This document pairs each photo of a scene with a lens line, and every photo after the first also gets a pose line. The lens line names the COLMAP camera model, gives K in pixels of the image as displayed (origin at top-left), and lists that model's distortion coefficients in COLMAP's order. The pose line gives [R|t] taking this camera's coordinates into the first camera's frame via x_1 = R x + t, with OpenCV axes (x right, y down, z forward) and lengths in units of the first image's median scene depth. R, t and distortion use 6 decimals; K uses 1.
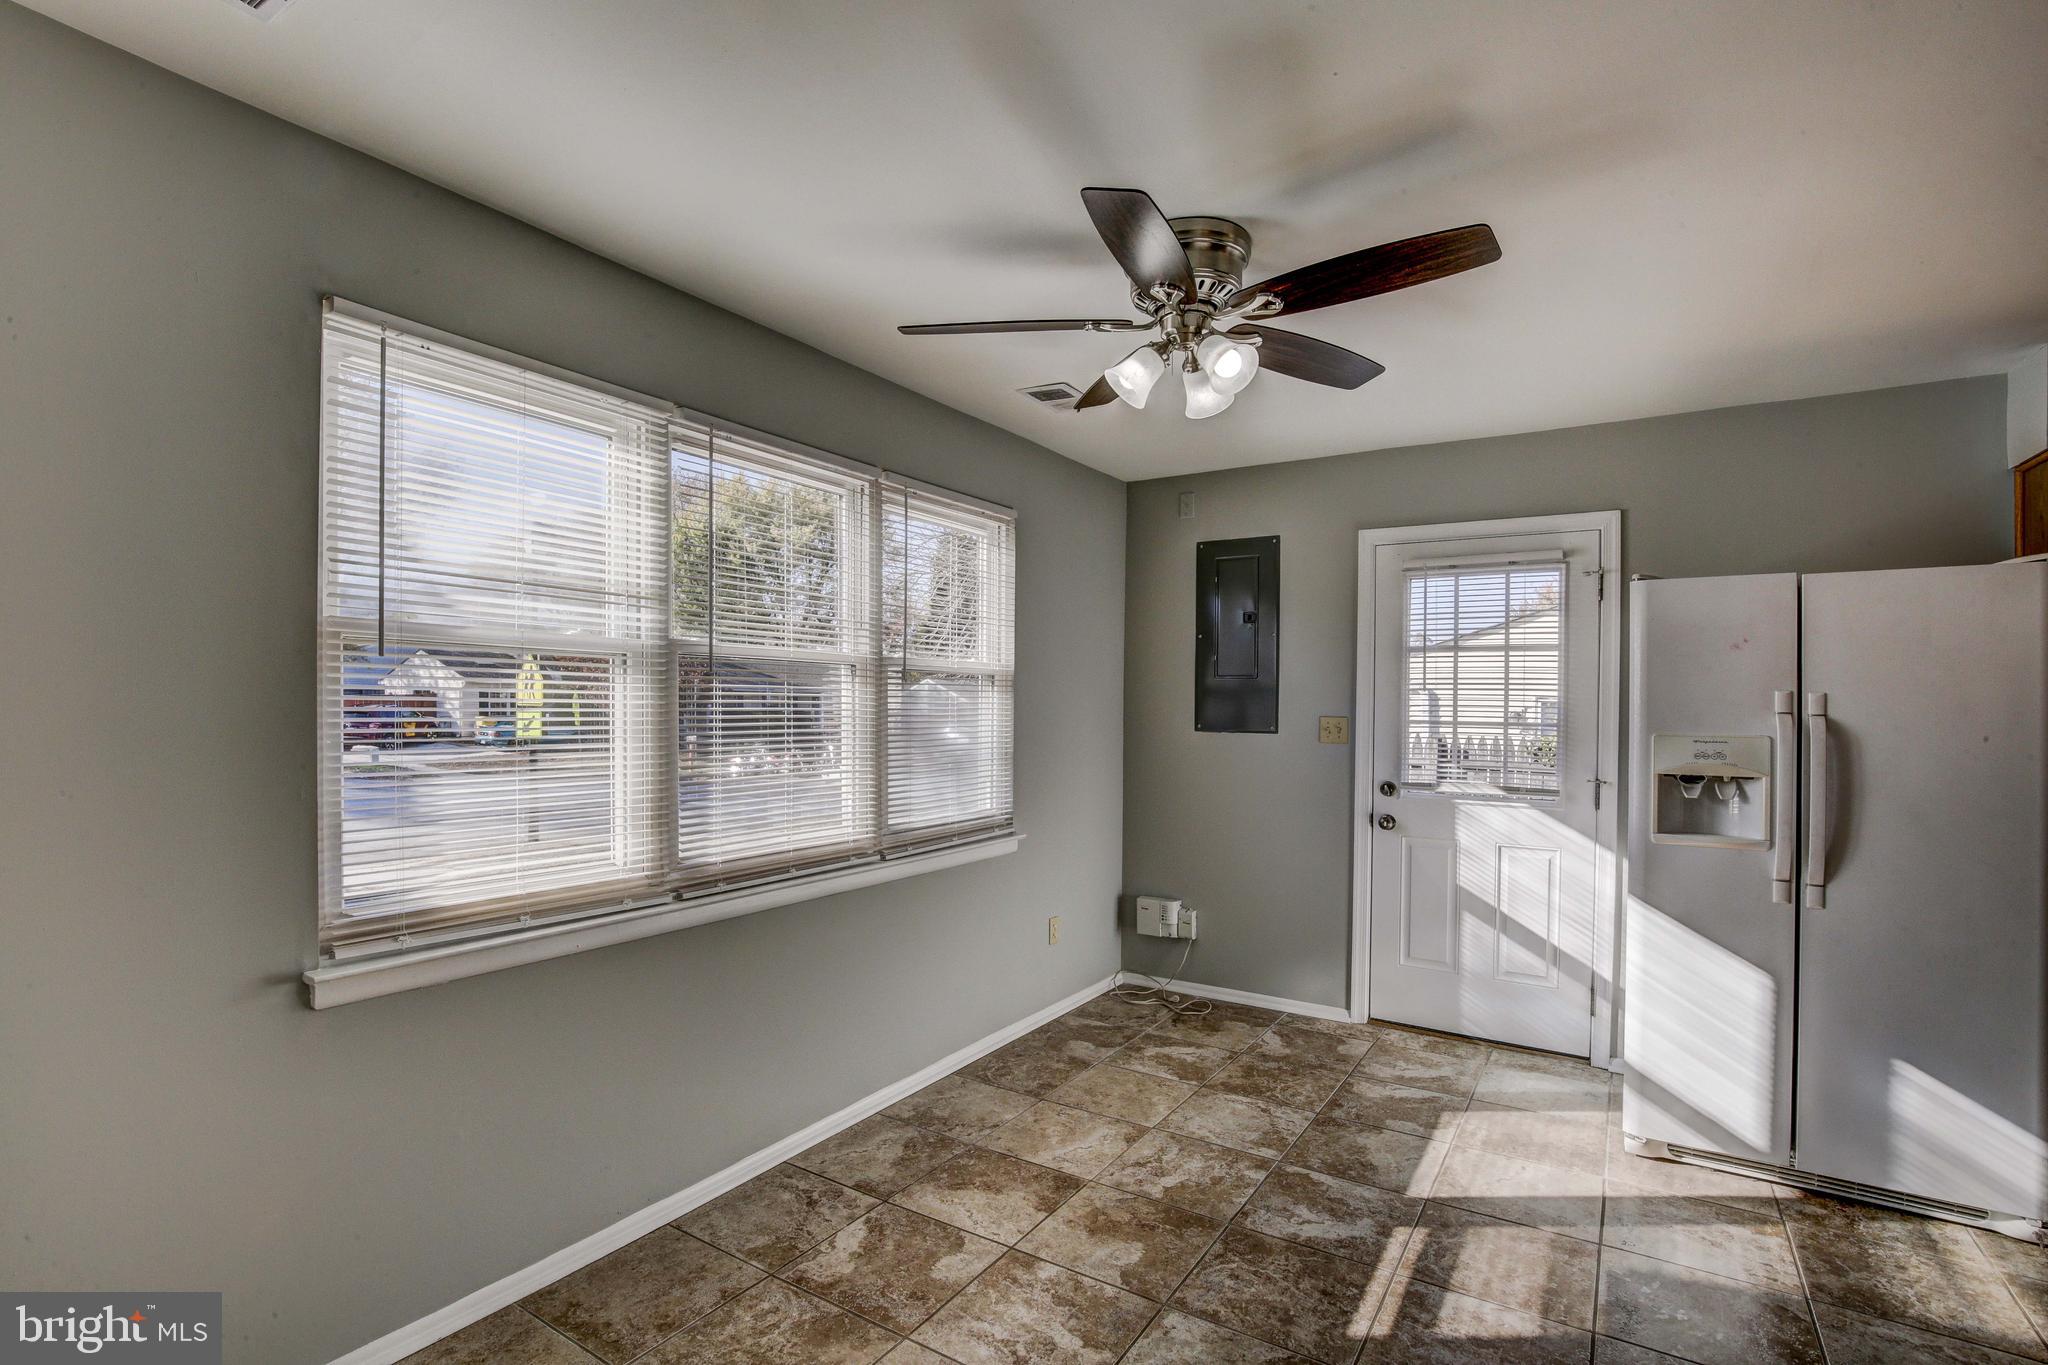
lens RADIAL K [[899.3, 0, 1016.0], [0, 899.3, 706.3], [0, 0, 1]] dist [-0.036333, 0.000034]
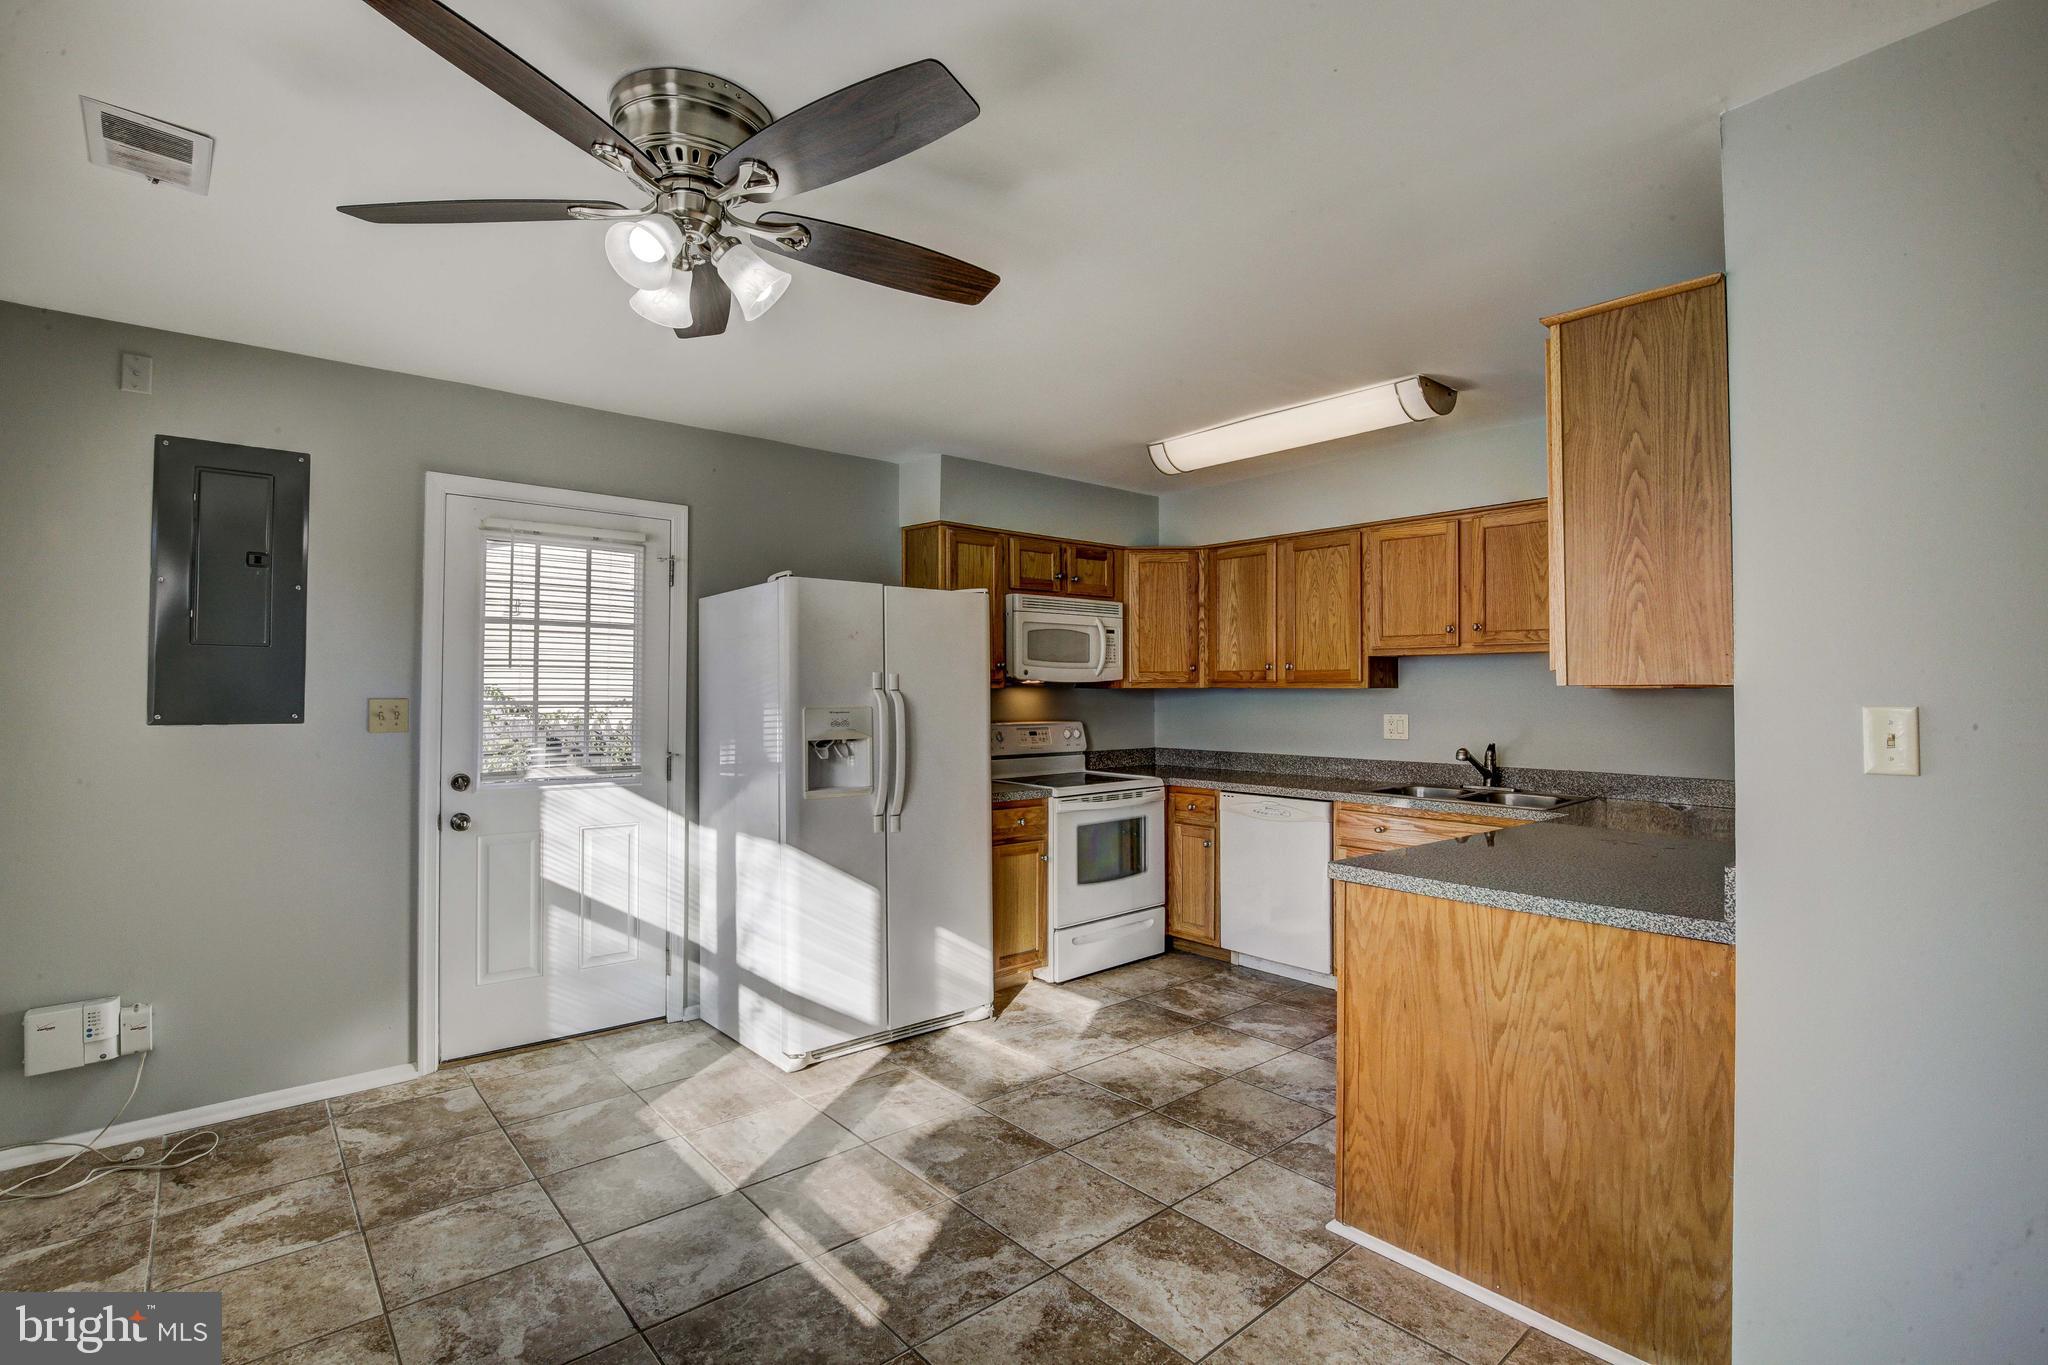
lens RADIAL K [[927.4, 0, 978.3], [0, 927.4, 654.4], [0, 0, 1]] dist [-0.029987, 0.000147]
pose [[0.307602, 0.027872, 0.951107, -0.335106], [0.003570, 0.999530, -0.030446, -0.001079], [-0.951508, 0.012761, 0.307358, 0.328634]]
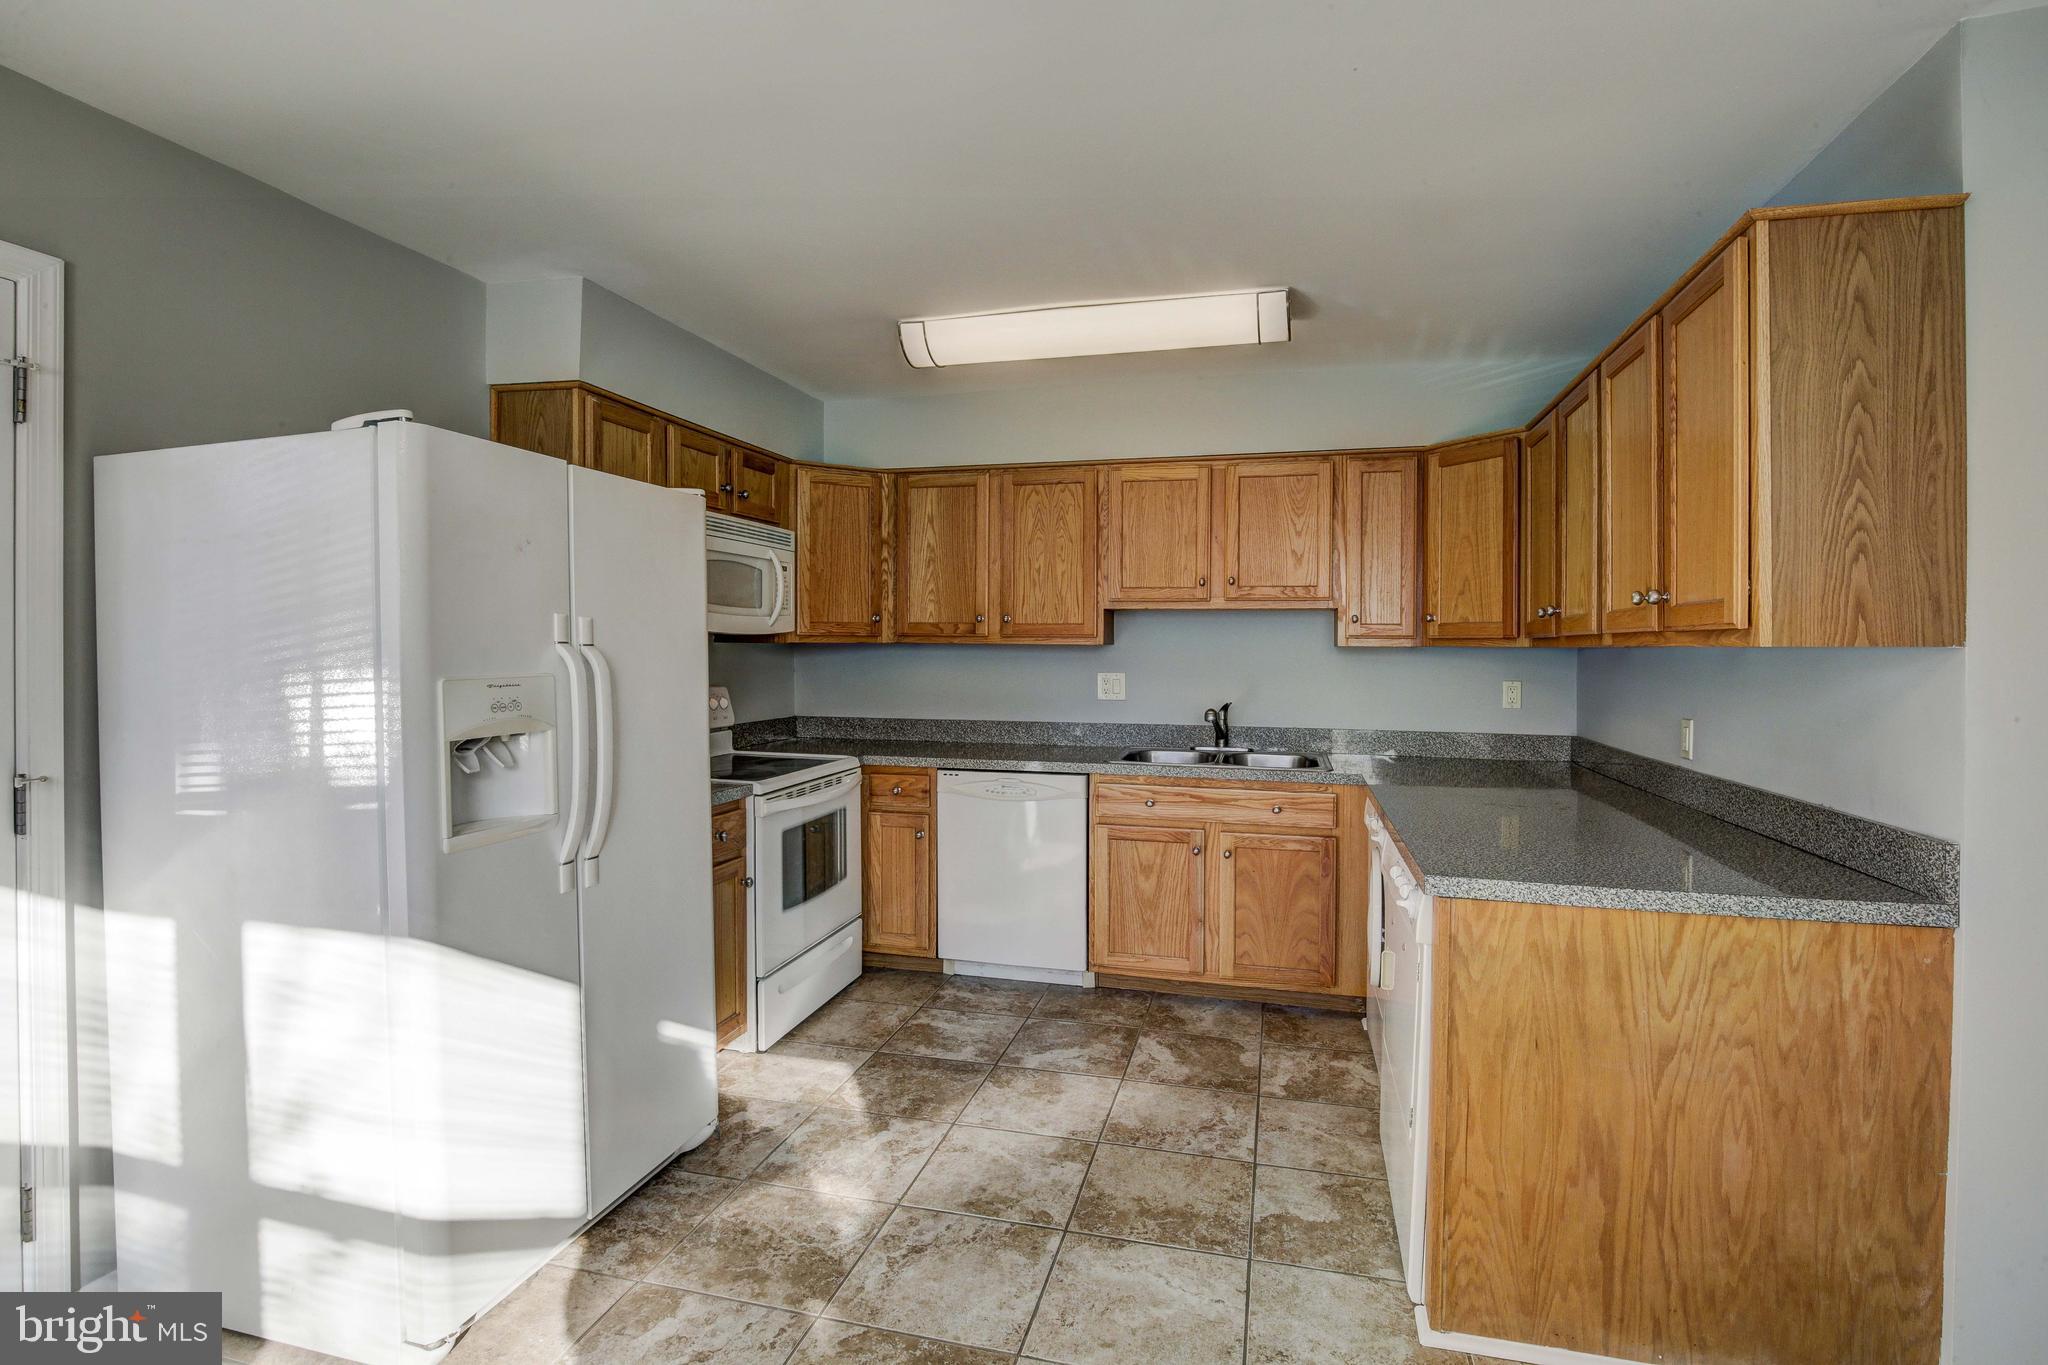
lens RADIAL K [[944.8, 0, 1009.0], [0, 944.8, 644.8], [0, 0, 1]] dist [-0.025413, 0.000760]
pose [[-0.309589, -0.010261, 0.950815, -0.023332], [-0.006471, 0.999941, 0.008684, -0.000586], [-0.950848, -0.003464, -0.309637, 0.695029]]
